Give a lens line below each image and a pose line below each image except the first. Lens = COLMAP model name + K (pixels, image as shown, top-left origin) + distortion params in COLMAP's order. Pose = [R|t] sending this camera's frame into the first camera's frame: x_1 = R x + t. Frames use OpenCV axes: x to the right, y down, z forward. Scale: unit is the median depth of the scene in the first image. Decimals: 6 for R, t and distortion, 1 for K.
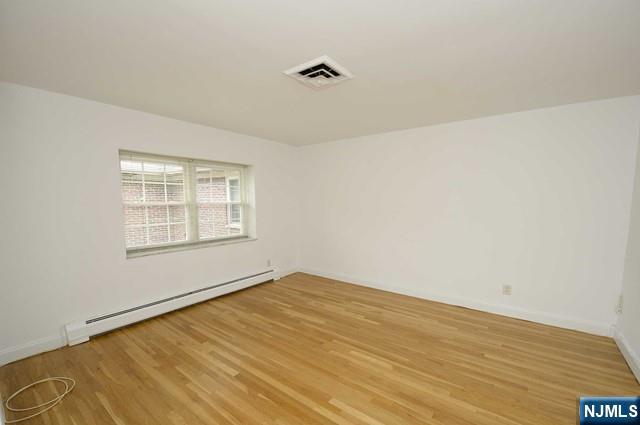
lens RADIAL K [[246.5, 0, 319.7], [0, 246.5, 205.2], [0, 0, 1]] dist [-0.000511, -0.000058]
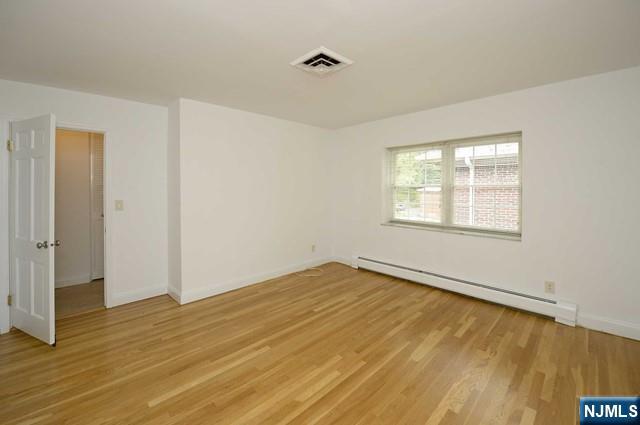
lens RADIAL K [[272.2, 0, 319.4], [0, 272.2, 185.4], [0, 0, 1]] dist [-0.000122, -0.000207]
pose [[-0.101974, -0.003252, -0.994782, 0.832445], [-0.015018, 0.999886, -0.001729, -0.002398], [0.994674, 0.014764, -0.102012, 0.845177]]
